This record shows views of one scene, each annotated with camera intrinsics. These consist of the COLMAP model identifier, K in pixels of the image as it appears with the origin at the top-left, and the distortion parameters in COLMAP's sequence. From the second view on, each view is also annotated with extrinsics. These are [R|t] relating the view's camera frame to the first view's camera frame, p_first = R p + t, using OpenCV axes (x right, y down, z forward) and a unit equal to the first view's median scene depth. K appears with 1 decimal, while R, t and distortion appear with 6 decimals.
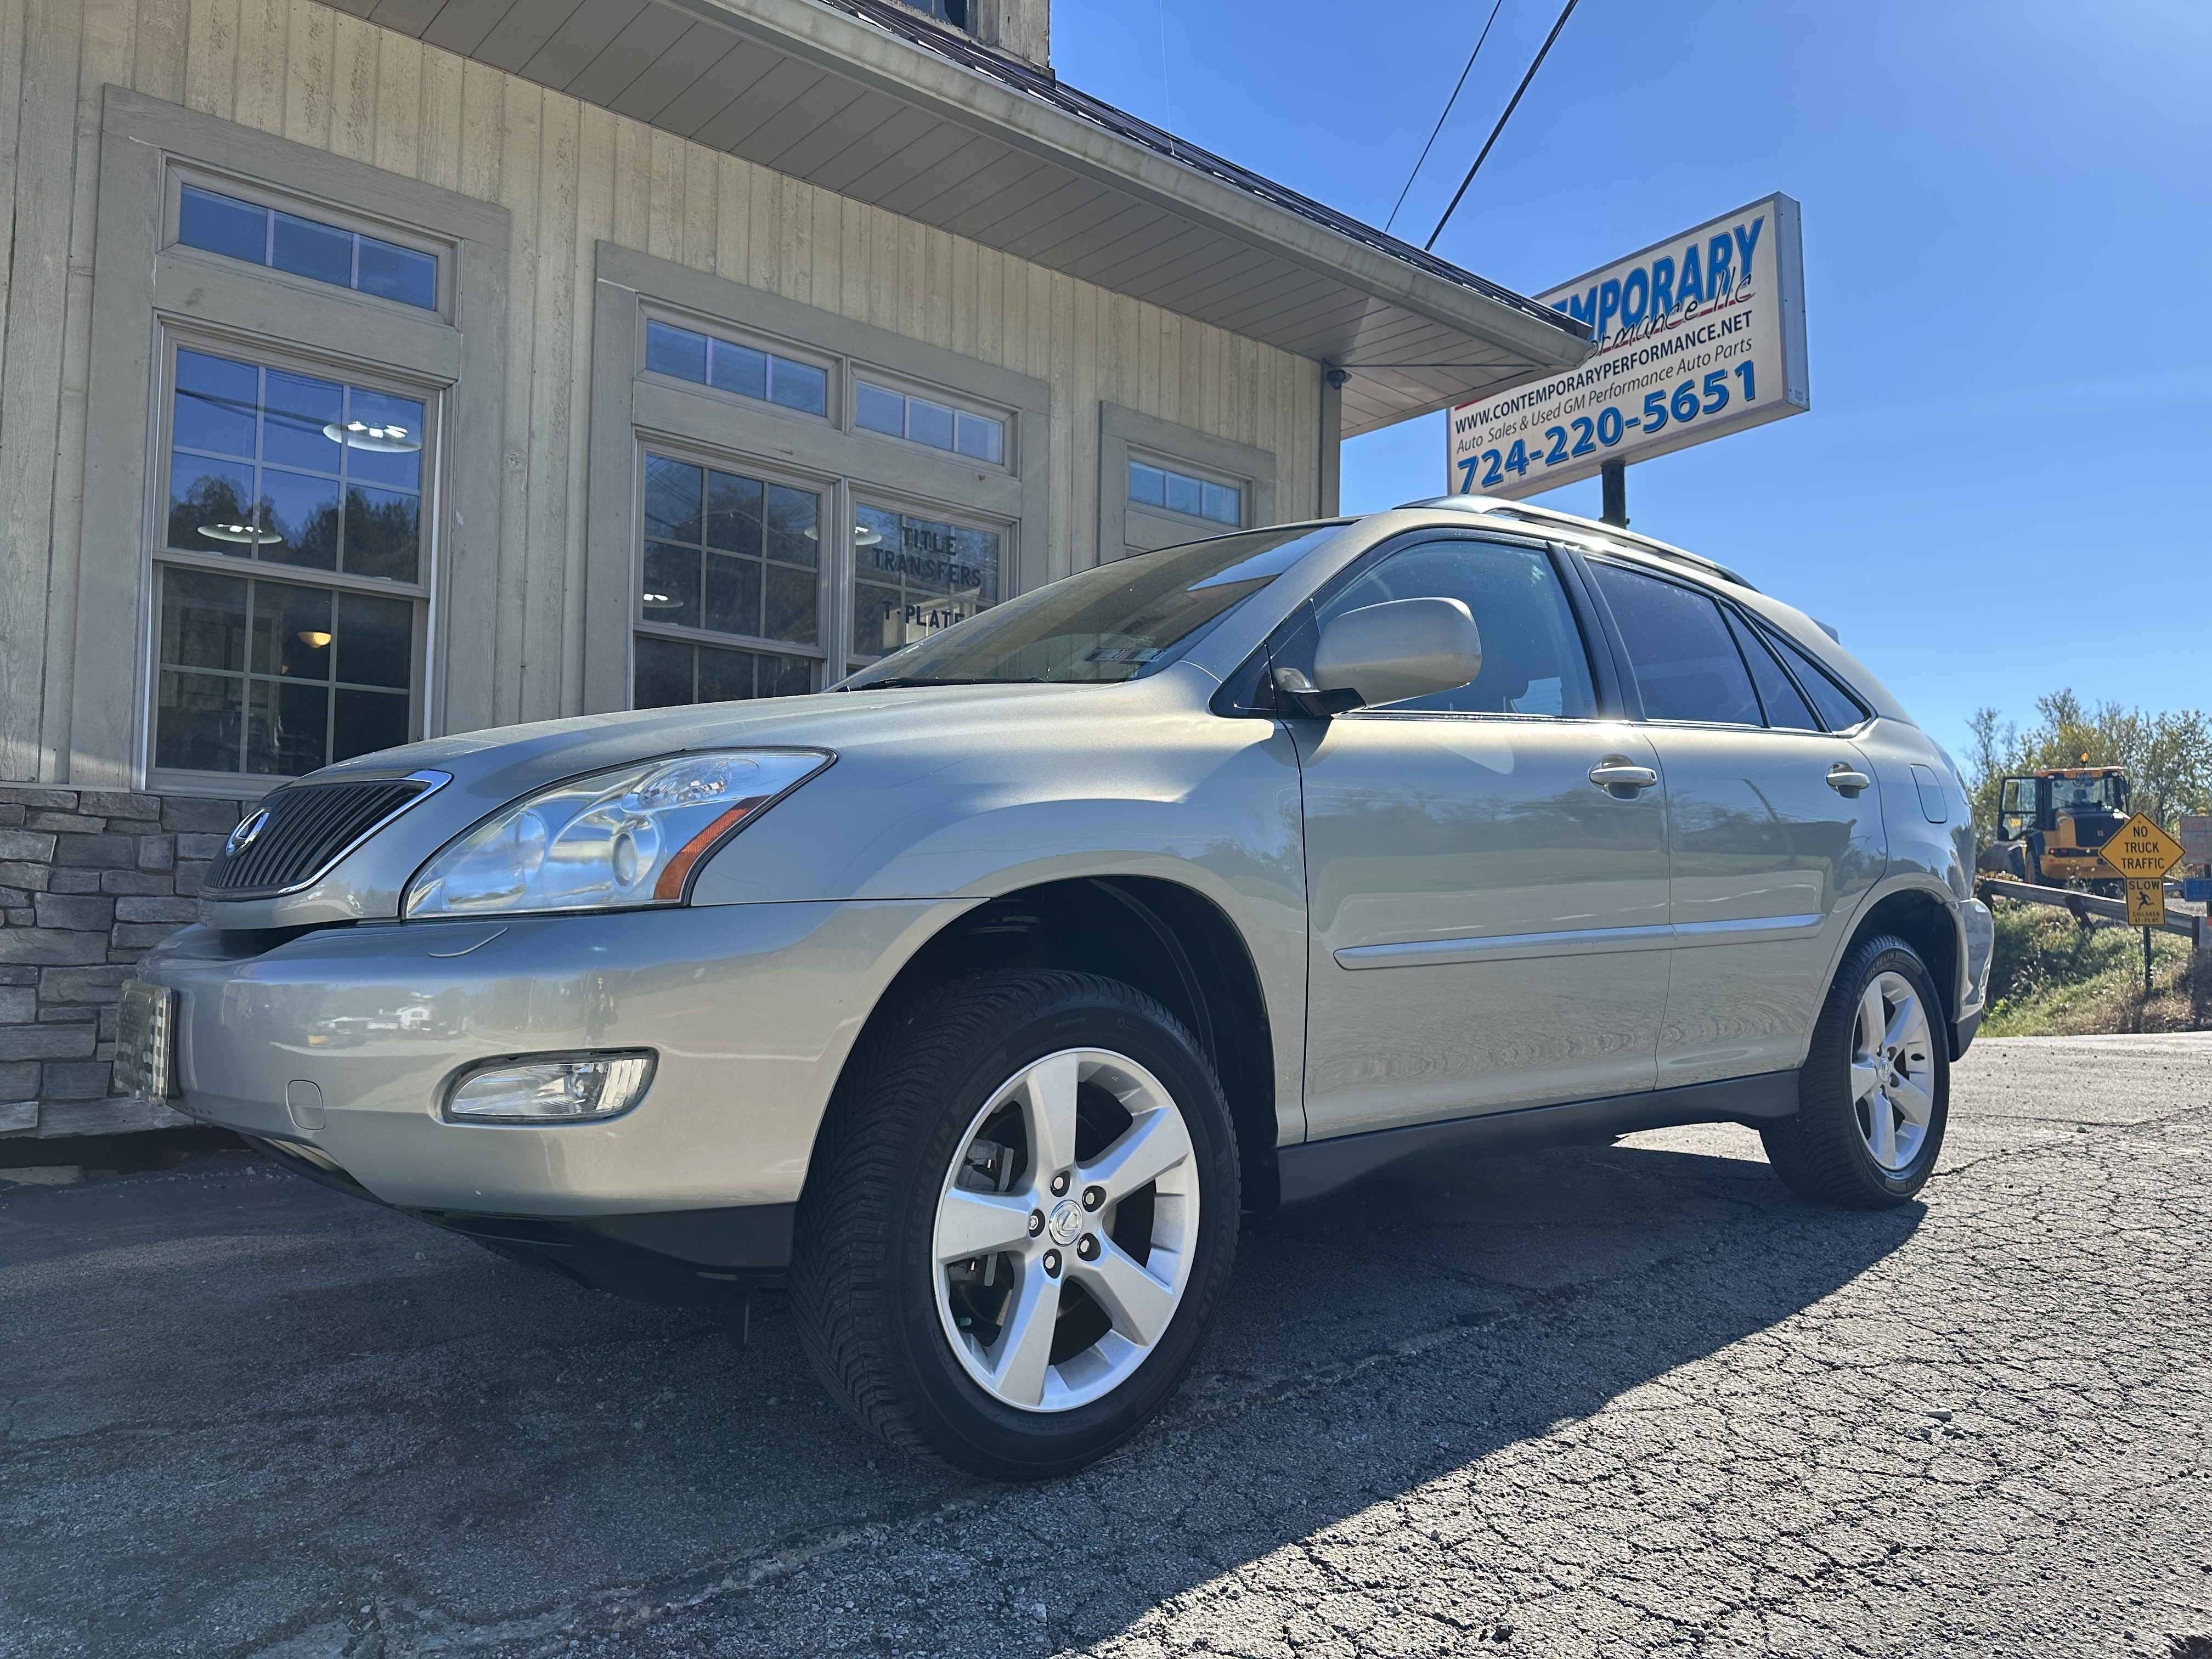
lens RADIAL K [[1509.4, 0, 1113.6], [0, 1509.4, 883.9], [0, 0, 1]] dist [-0.029907, 0.009658]
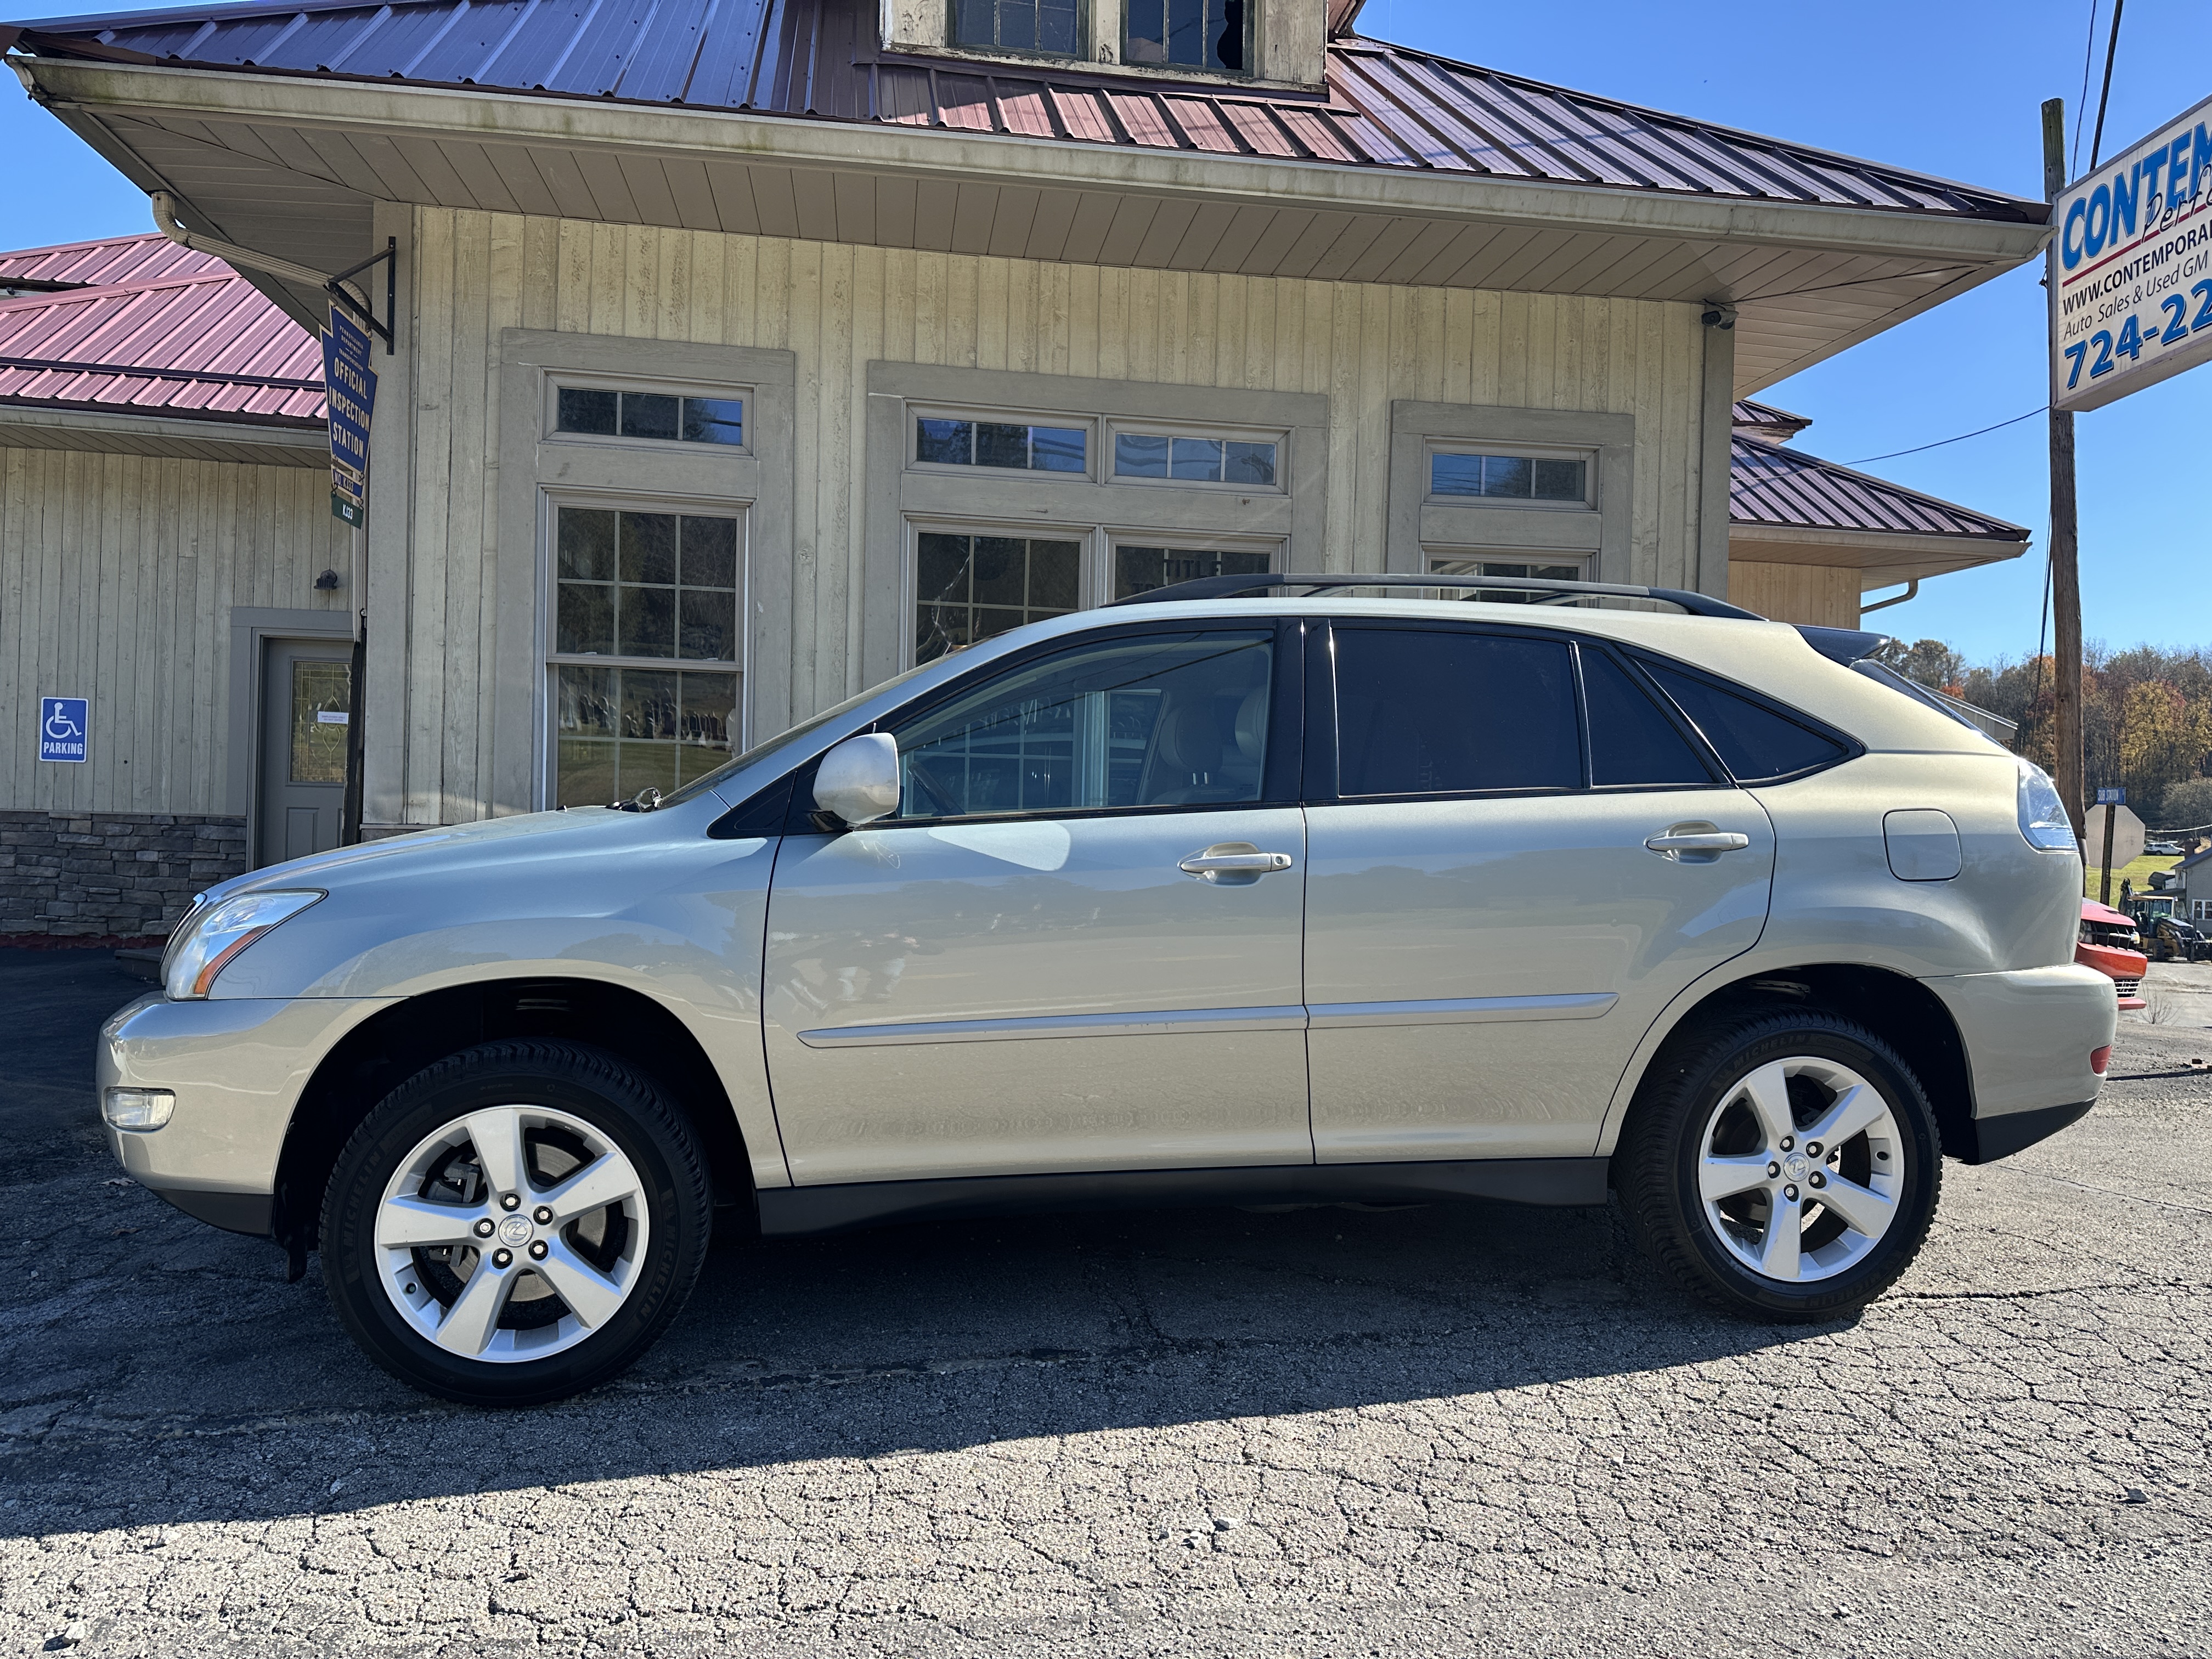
lens RADIAL K [[1514.8, 0, 1102.4], [0, 1514.8, 845.0], [0, 0, 1]] dist [0.091943, -0.168400]
pose [[0.854433, 0.004558, -0.519541, 0.480288], [0.004504, 0.999859, 0.016181, -0.060910], [0.519541, -0.016166, 0.854292, 0.040185]]
